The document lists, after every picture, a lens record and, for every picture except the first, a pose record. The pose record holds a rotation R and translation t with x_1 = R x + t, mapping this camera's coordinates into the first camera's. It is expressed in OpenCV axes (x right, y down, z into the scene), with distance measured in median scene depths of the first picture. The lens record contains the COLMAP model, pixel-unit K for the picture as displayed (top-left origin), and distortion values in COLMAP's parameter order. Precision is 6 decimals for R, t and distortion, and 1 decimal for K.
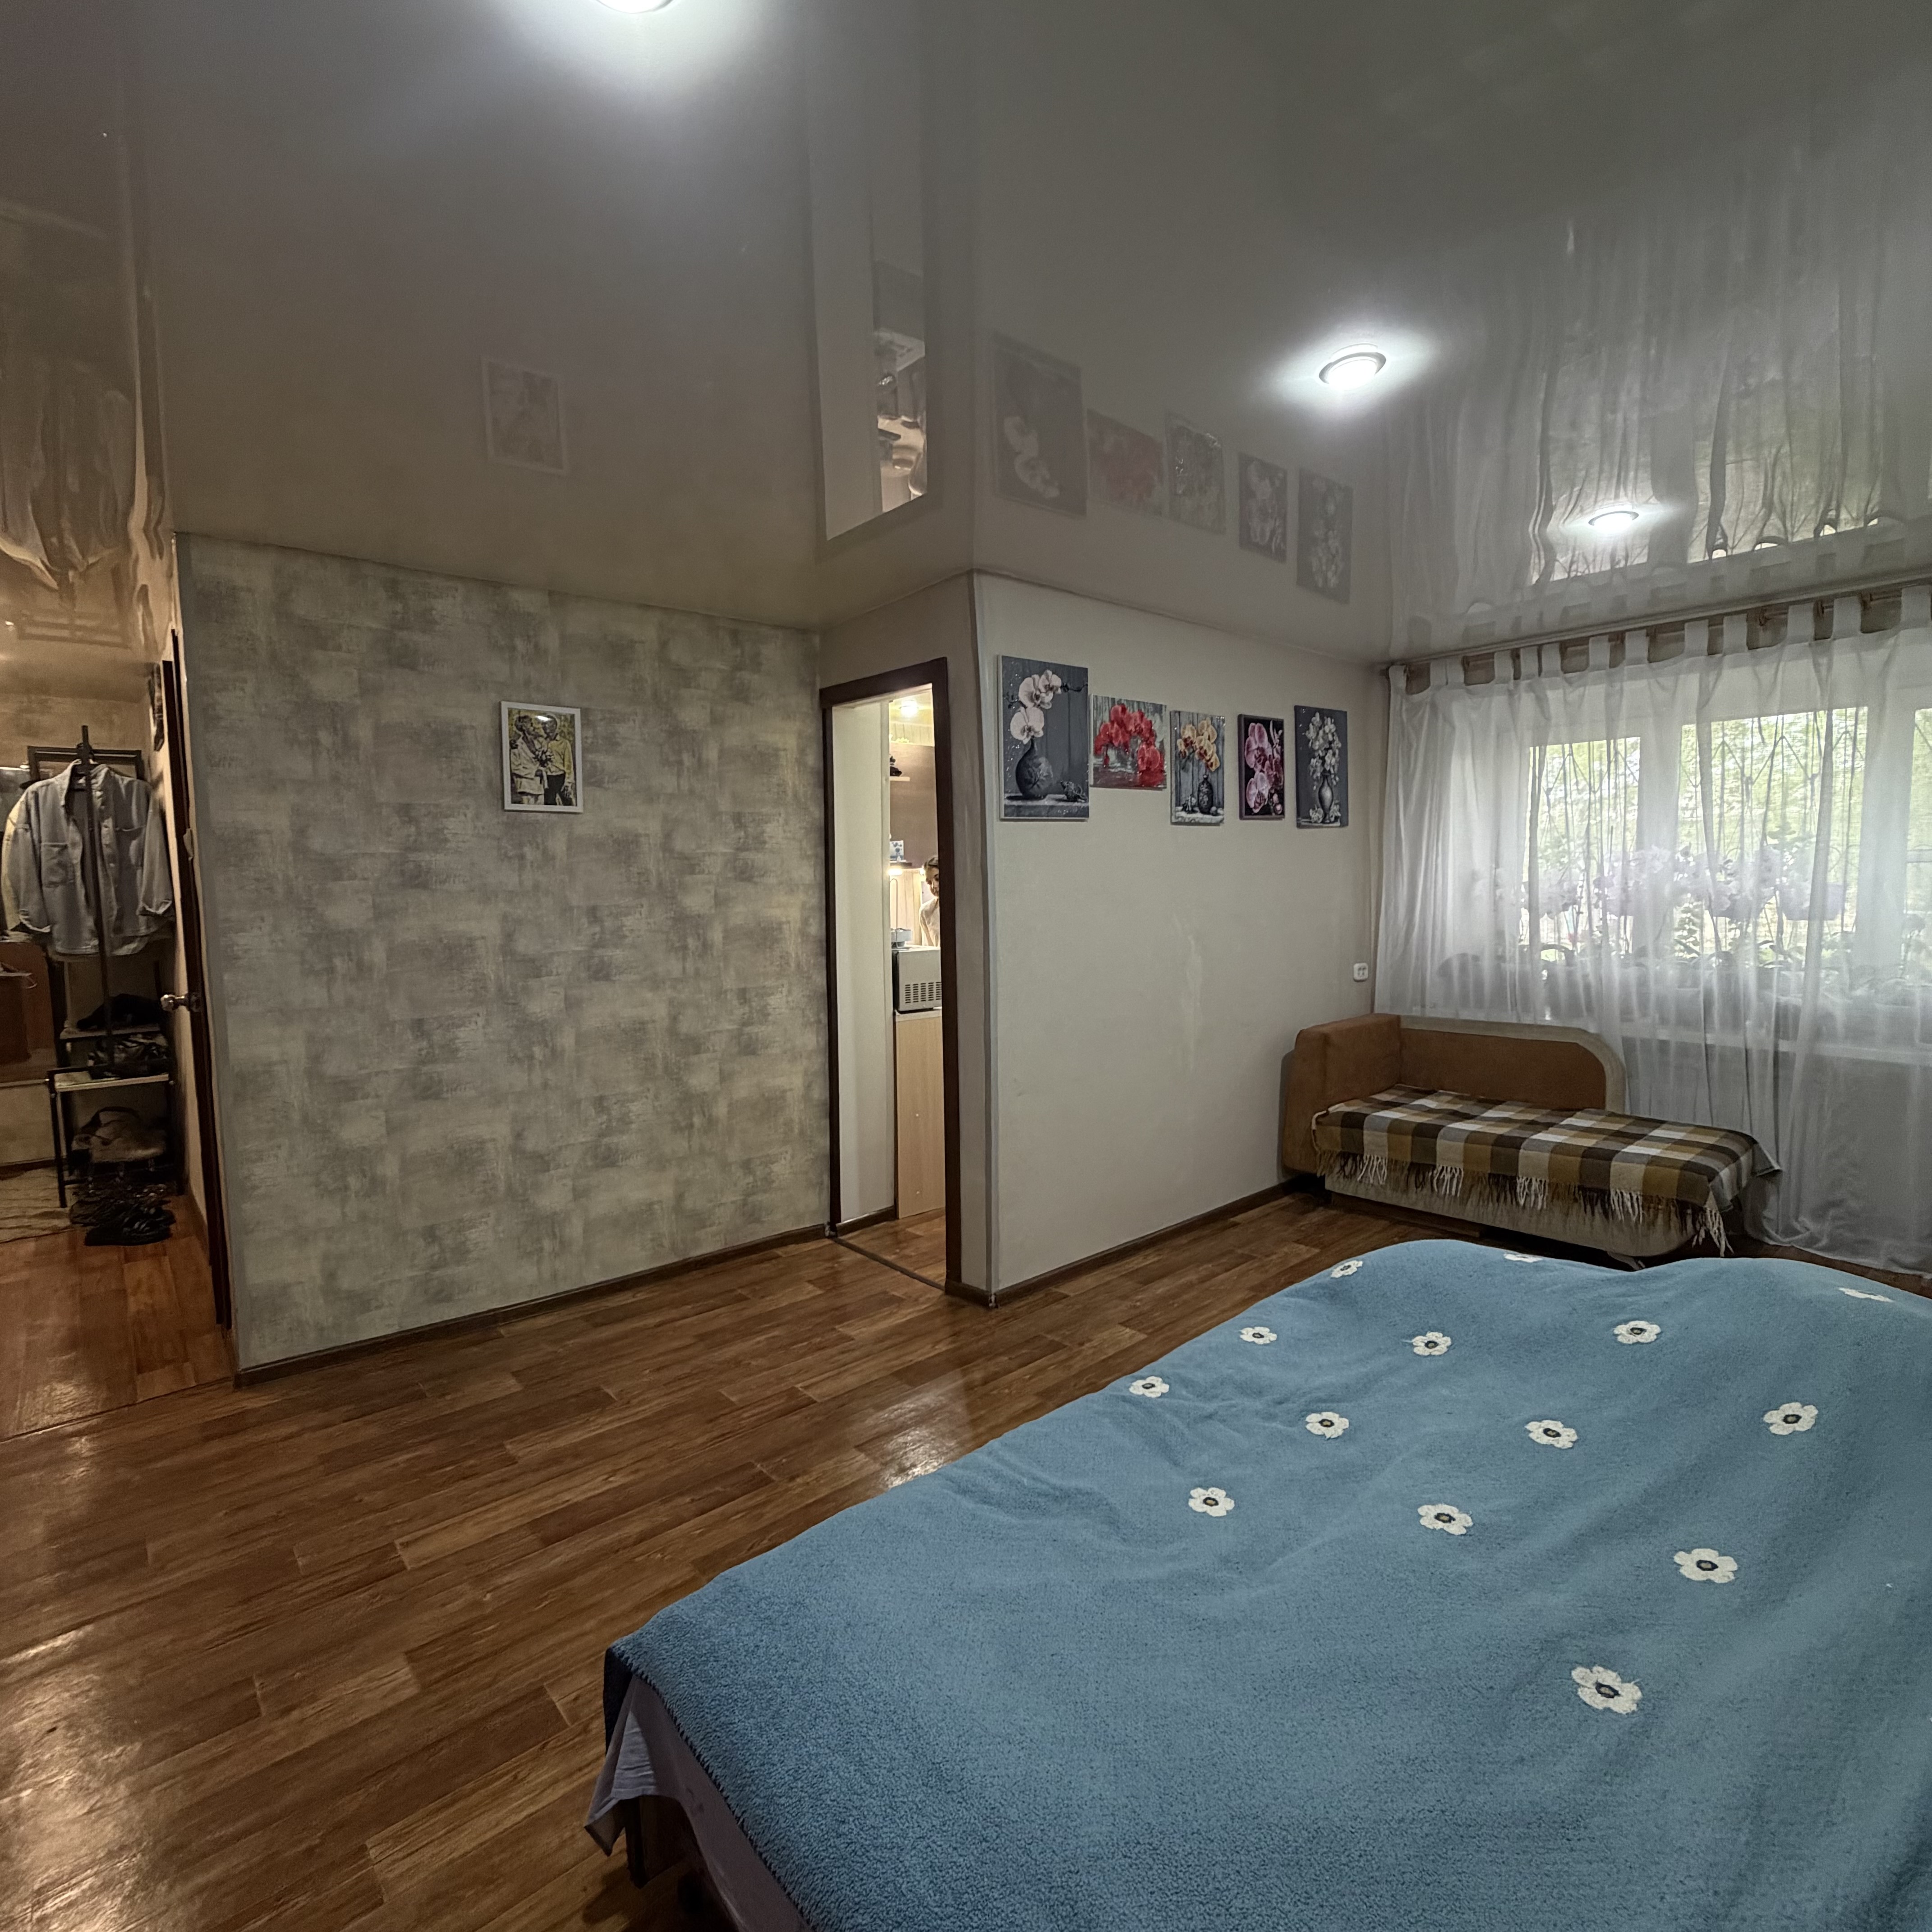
lens RADIAL K [[1027.1, 0, 963.5], [0, 1027.1, 962.9], [0, 0, 1]] dist [-0.000829, -0.000542]
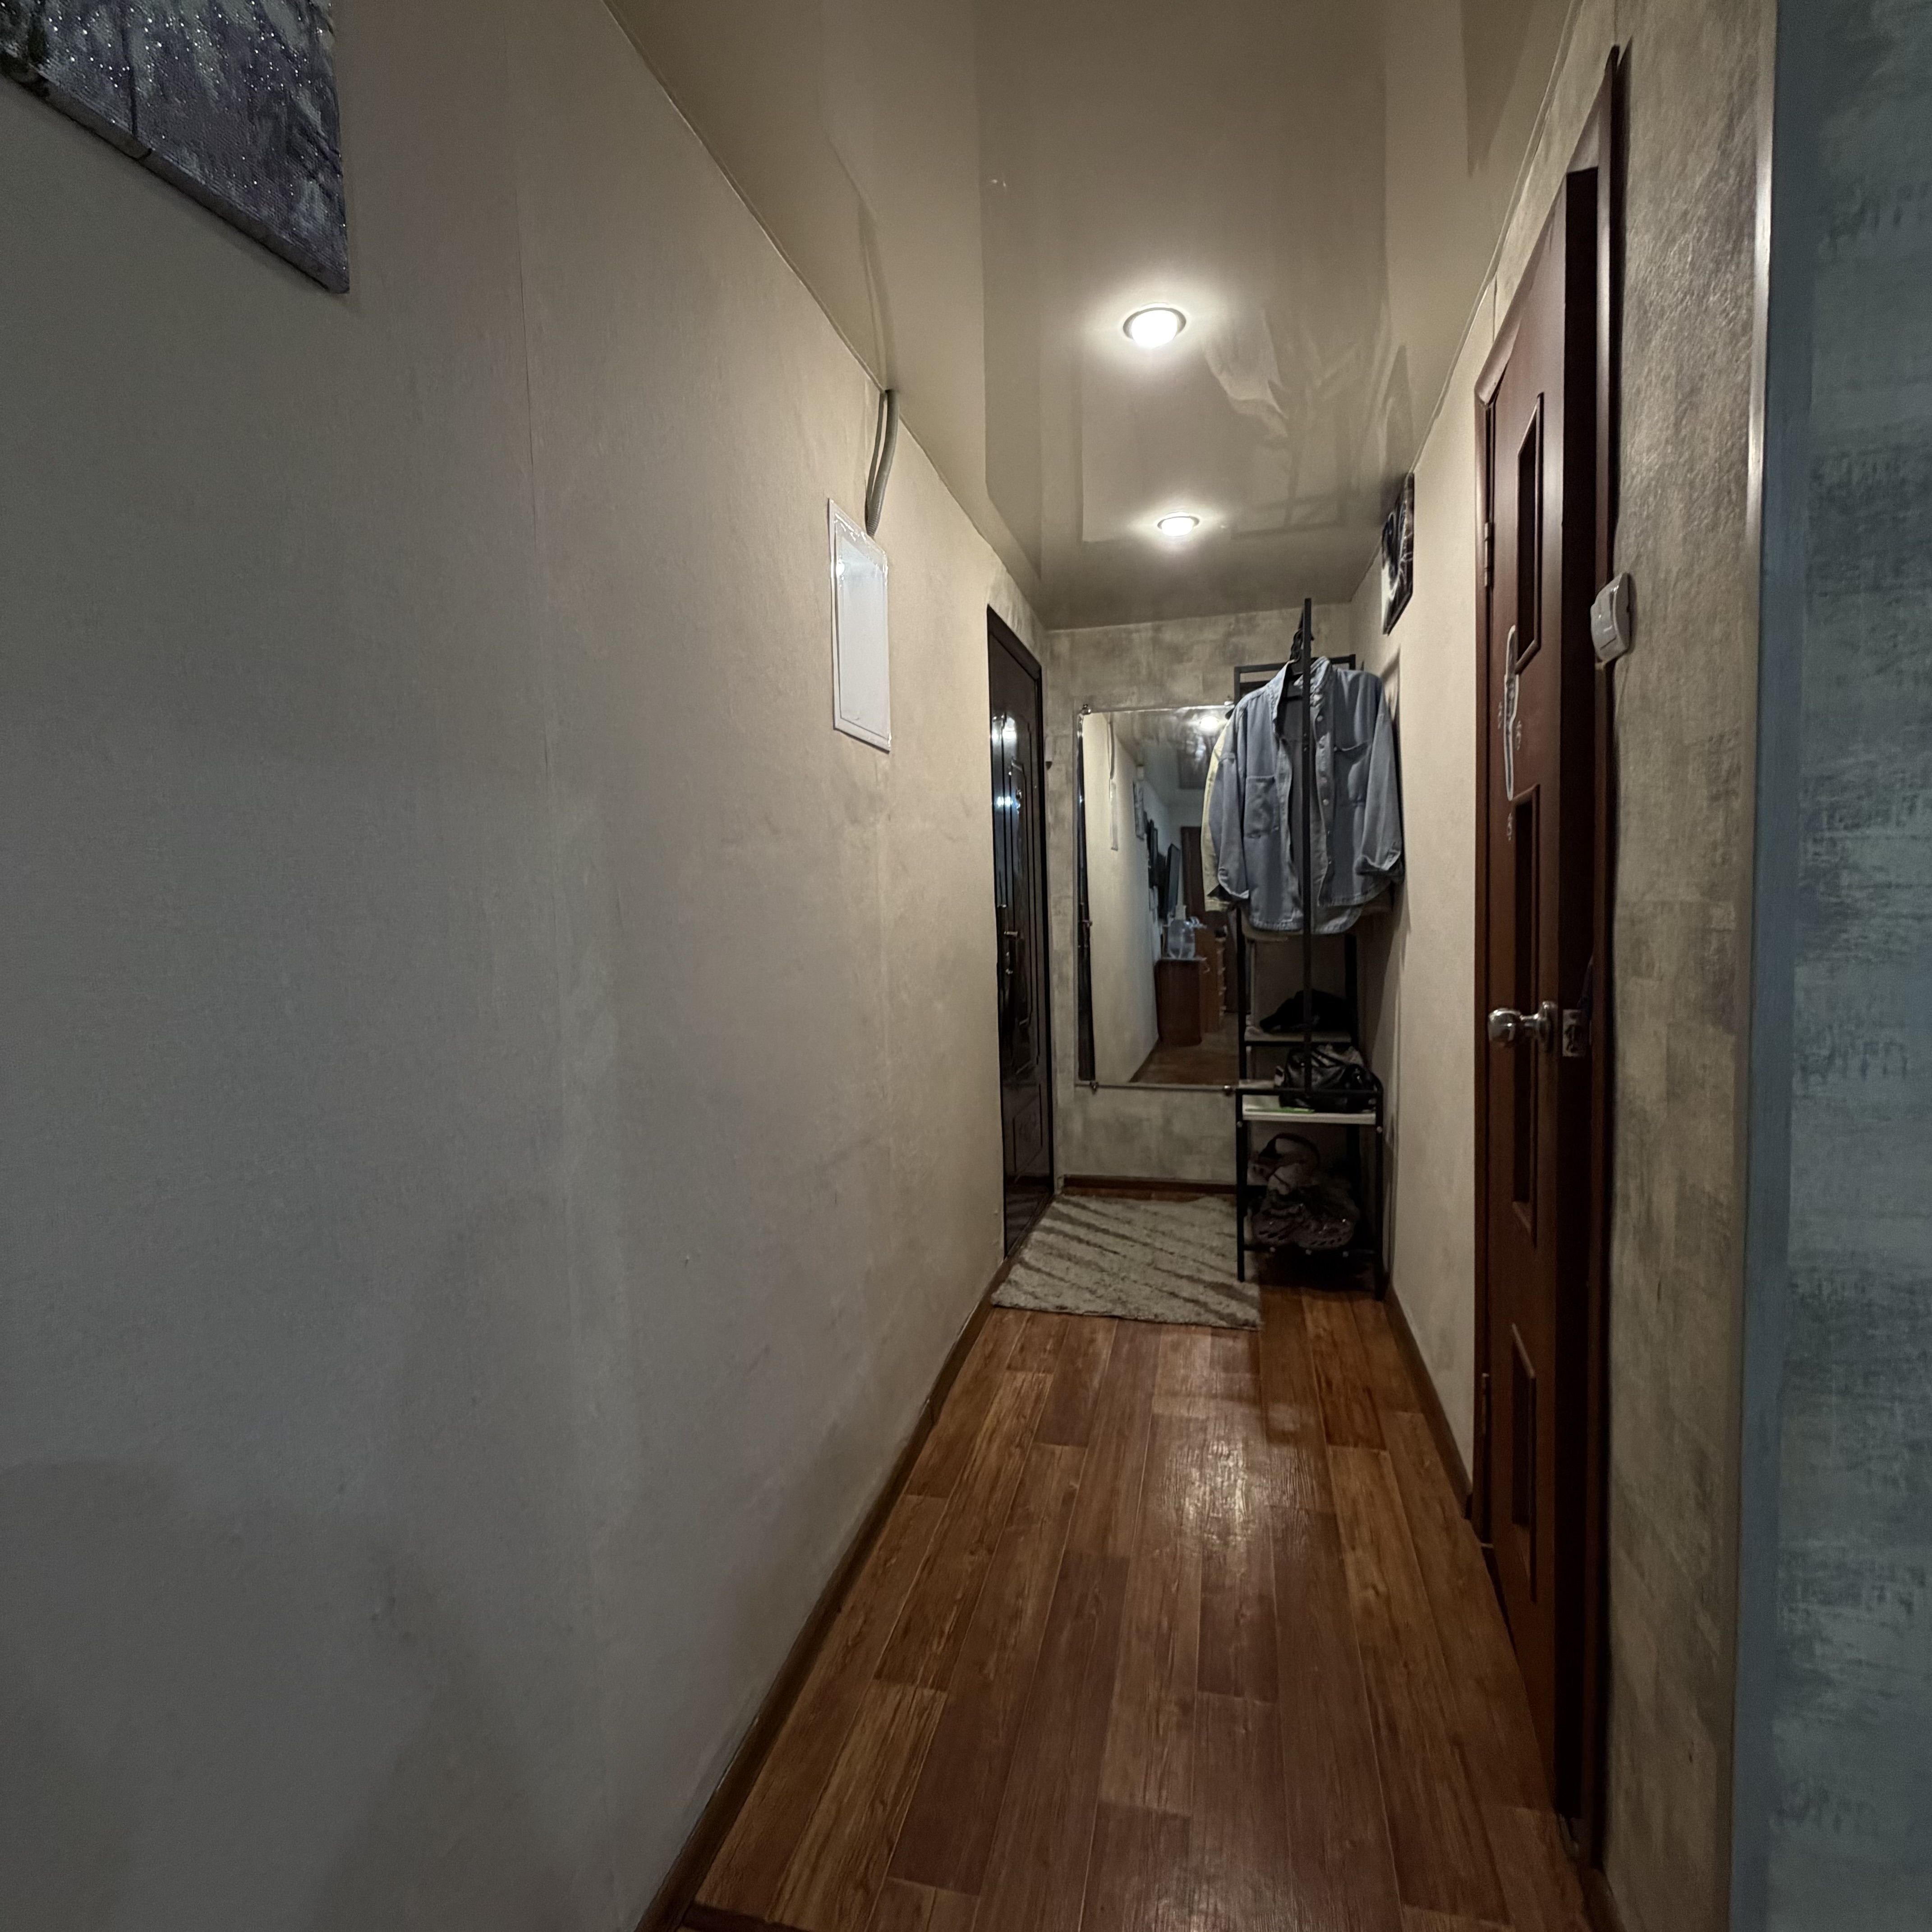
lens RADIAL K [[1027.1, 0, 963.5], [0, 1027.1, 962.9], [0, 0, 1]] dist [-0.000829, -0.000542]
pose [[0.571725, 0.048571, -0.819006, -0.402156], [-0.054215, 0.998301, 0.021358, 0.010850], [0.818652, 0.032191, 0.573387, 0.412919]]
